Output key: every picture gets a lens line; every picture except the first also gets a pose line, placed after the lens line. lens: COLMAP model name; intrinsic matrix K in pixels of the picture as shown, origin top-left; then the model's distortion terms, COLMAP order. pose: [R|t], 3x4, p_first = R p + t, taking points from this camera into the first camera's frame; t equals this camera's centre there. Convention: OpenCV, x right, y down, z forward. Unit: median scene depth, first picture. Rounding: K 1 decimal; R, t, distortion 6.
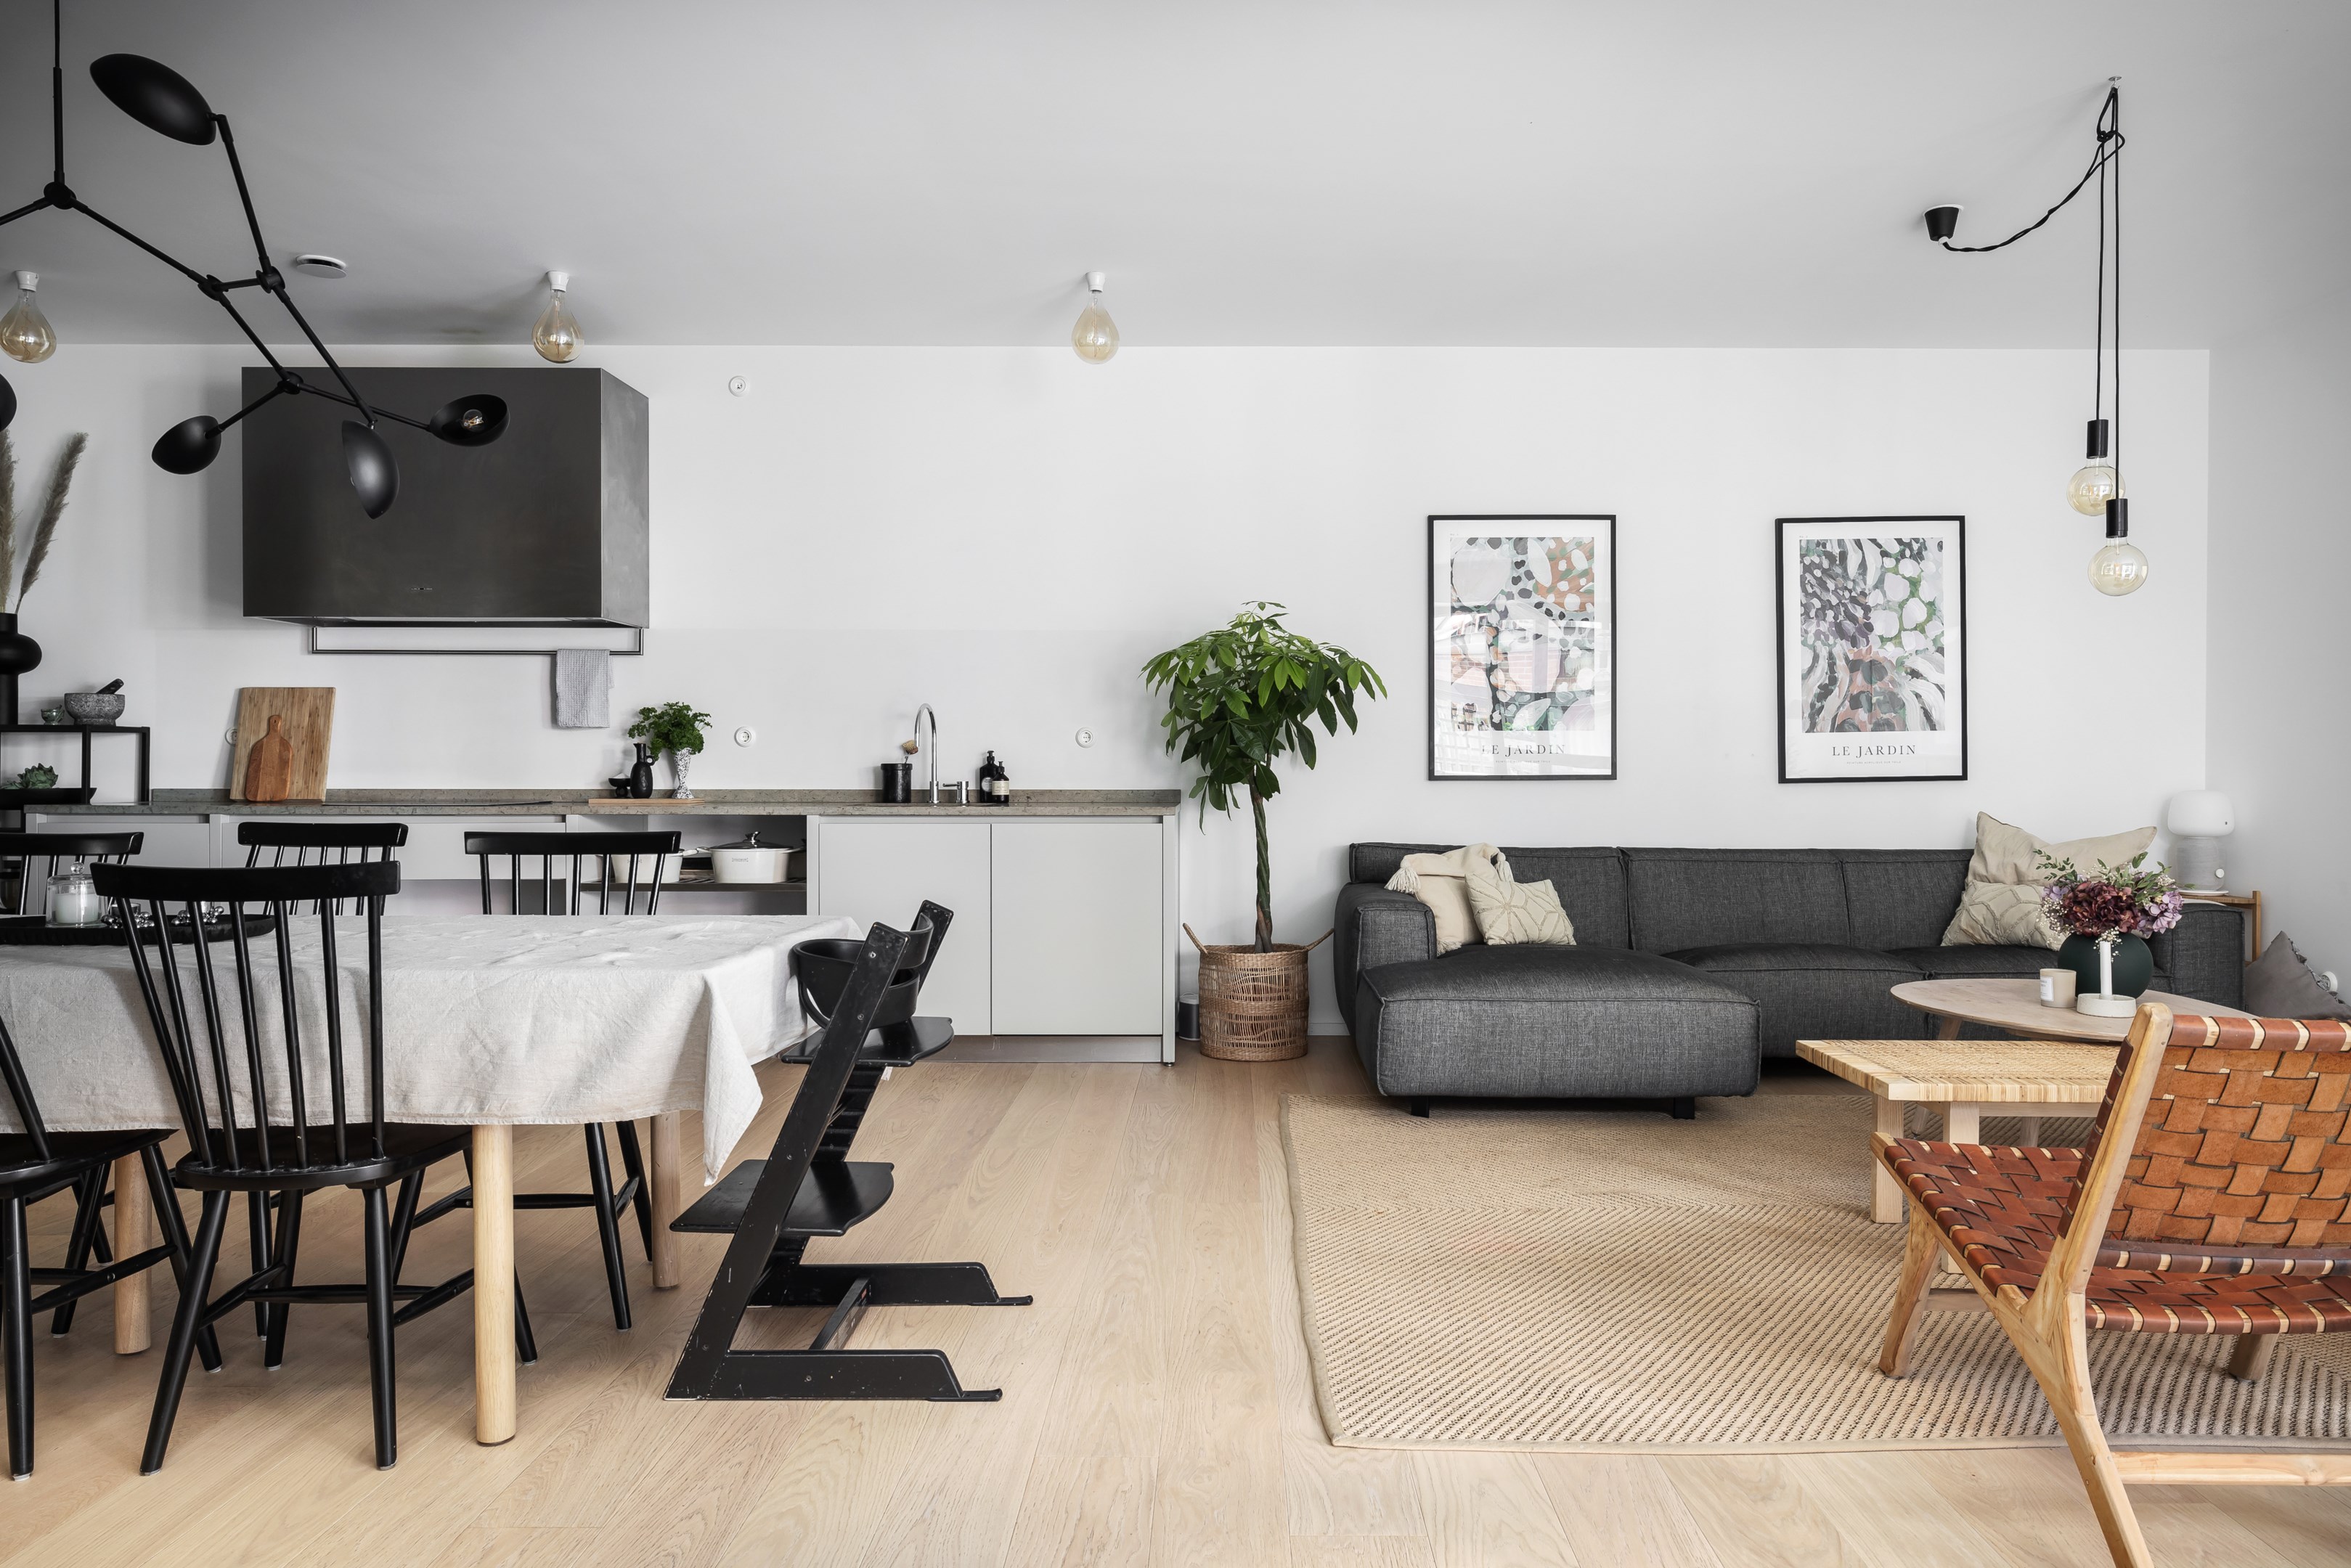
lens RADIAL K [[1527.6, 0, 1185.9], [0, 1527.6, 783.8], [0, 0, 1]] dist [0.006378, -0.002504]
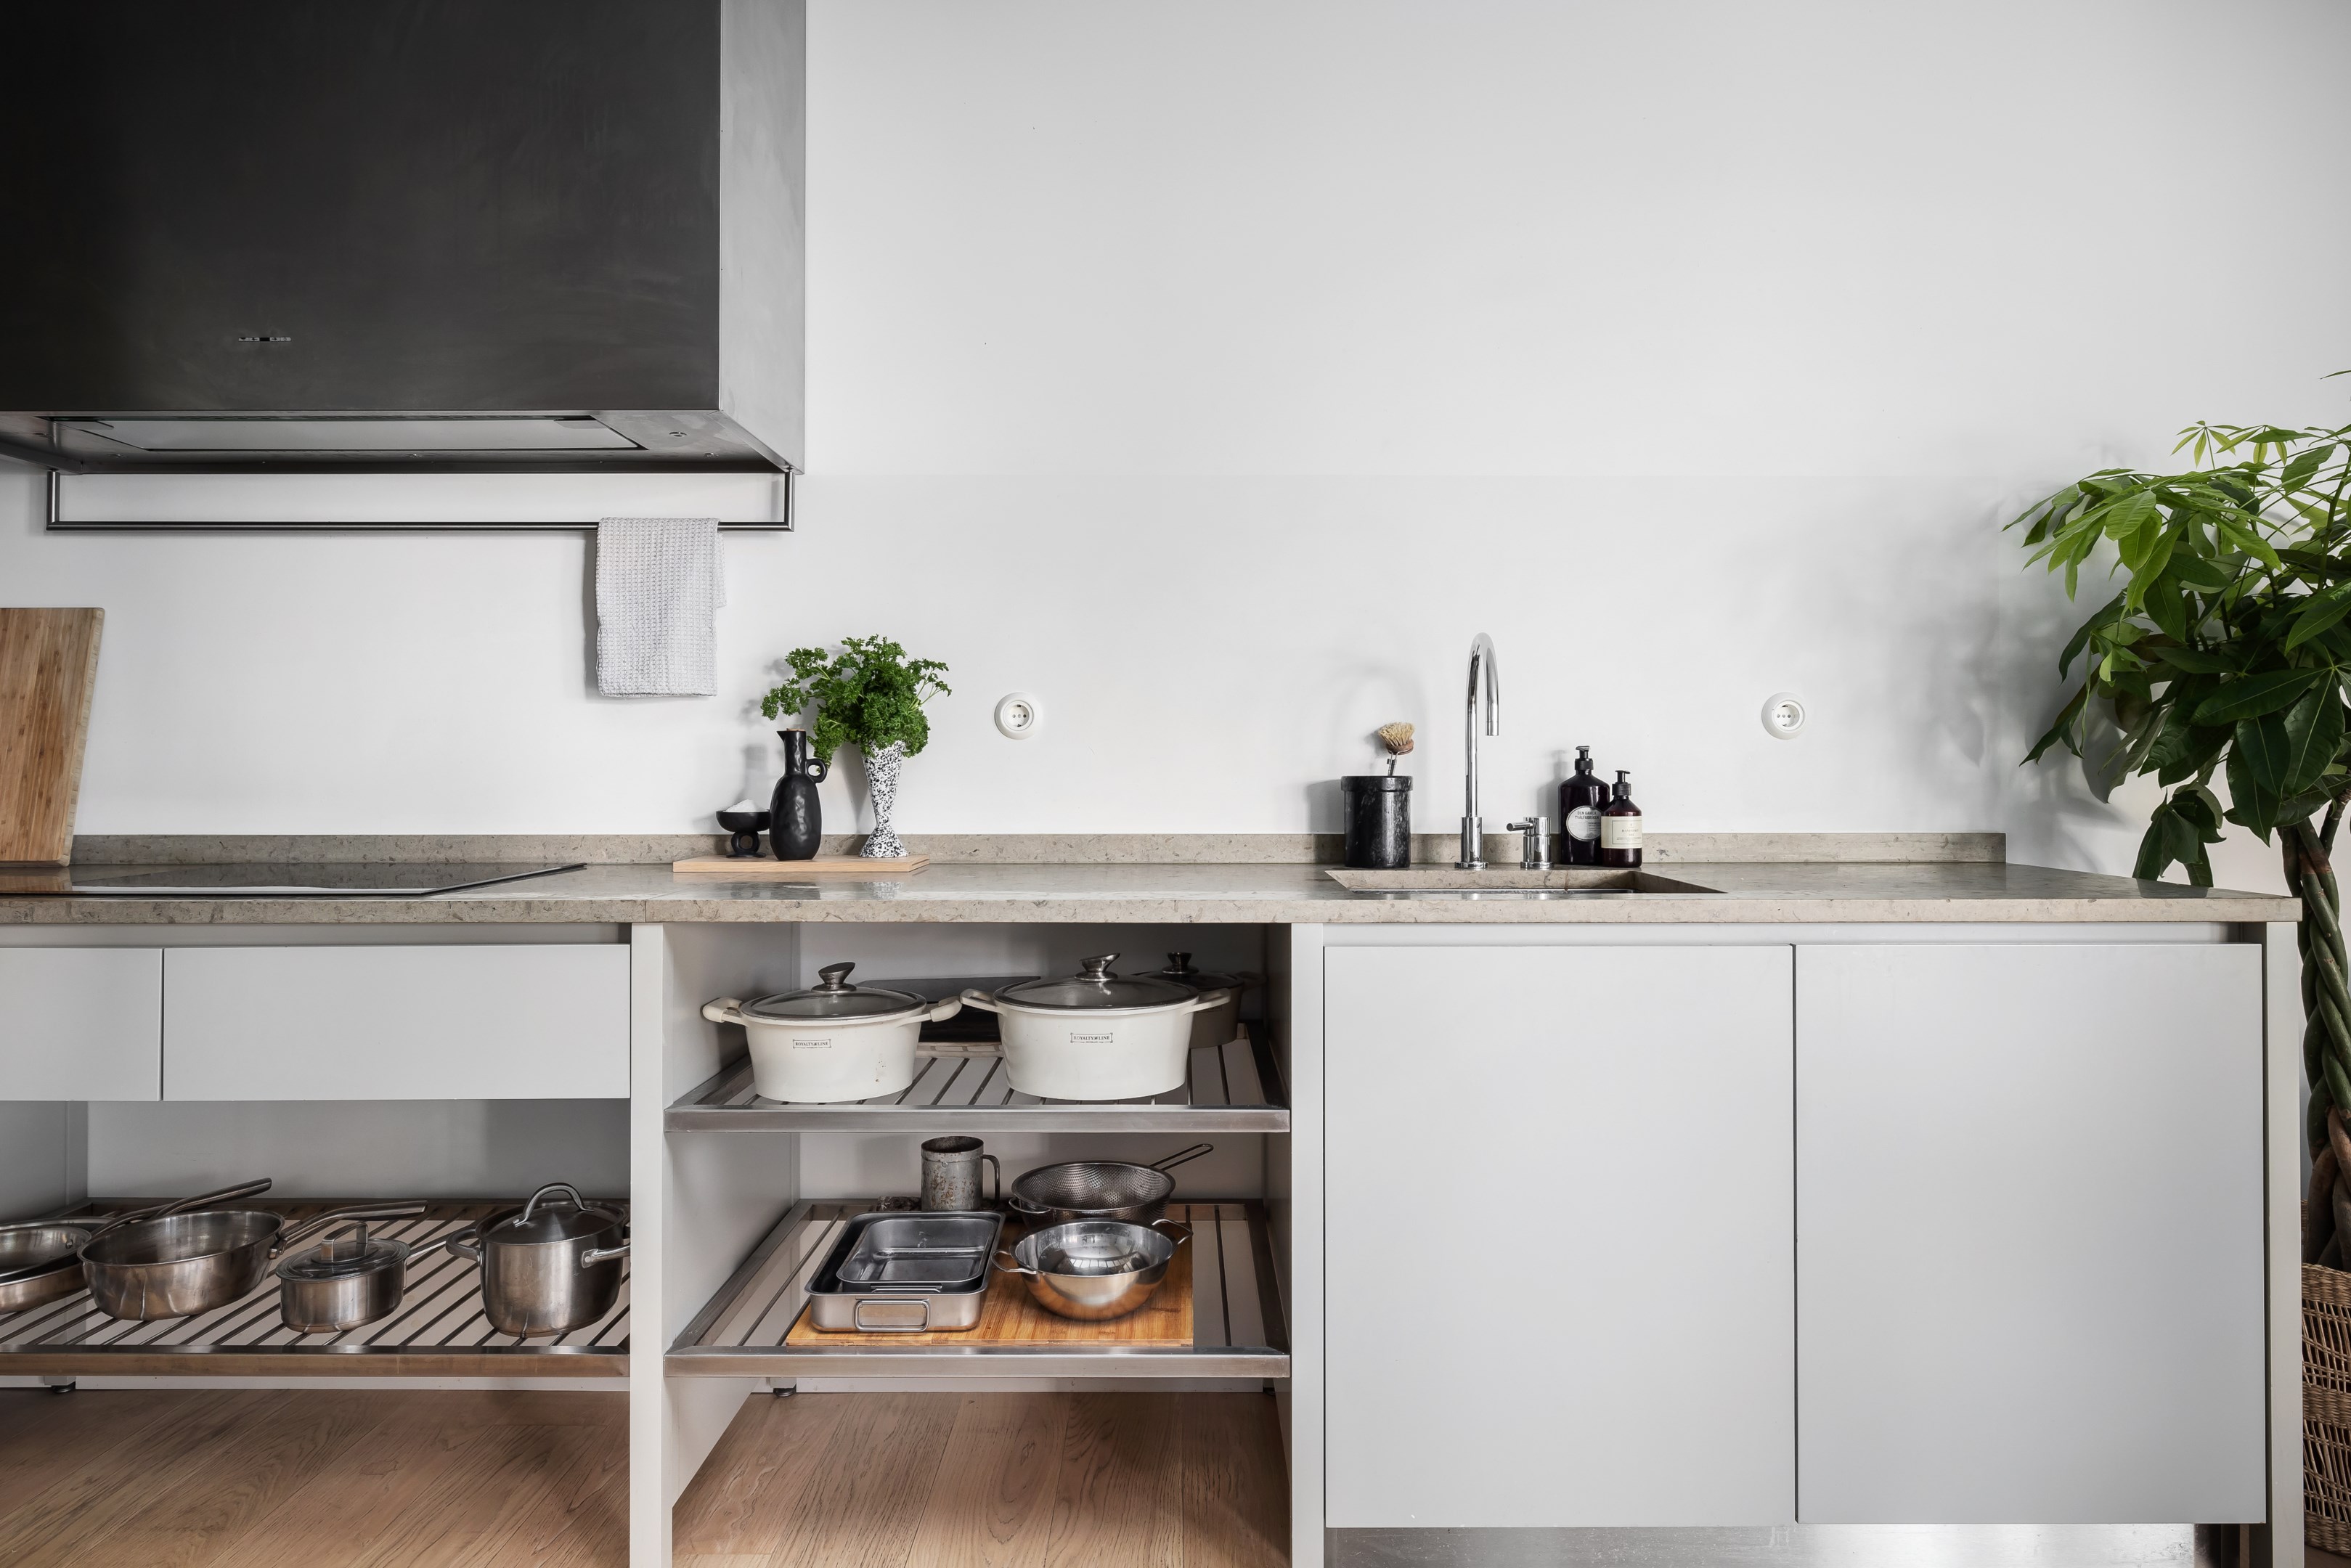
lens RADIAL K [[1429.3, 0, 1149.2], [0, 1429.3, 742.5], [0, 0, 1]] dist [0.006982, -0.001574]
pose [[0.999912, -0.002724, -0.012993, -0.247713], [0.002407, 0.999700, -0.024374, -0.012965], [0.013056, 0.024340, 0.999618, 0.591573]]
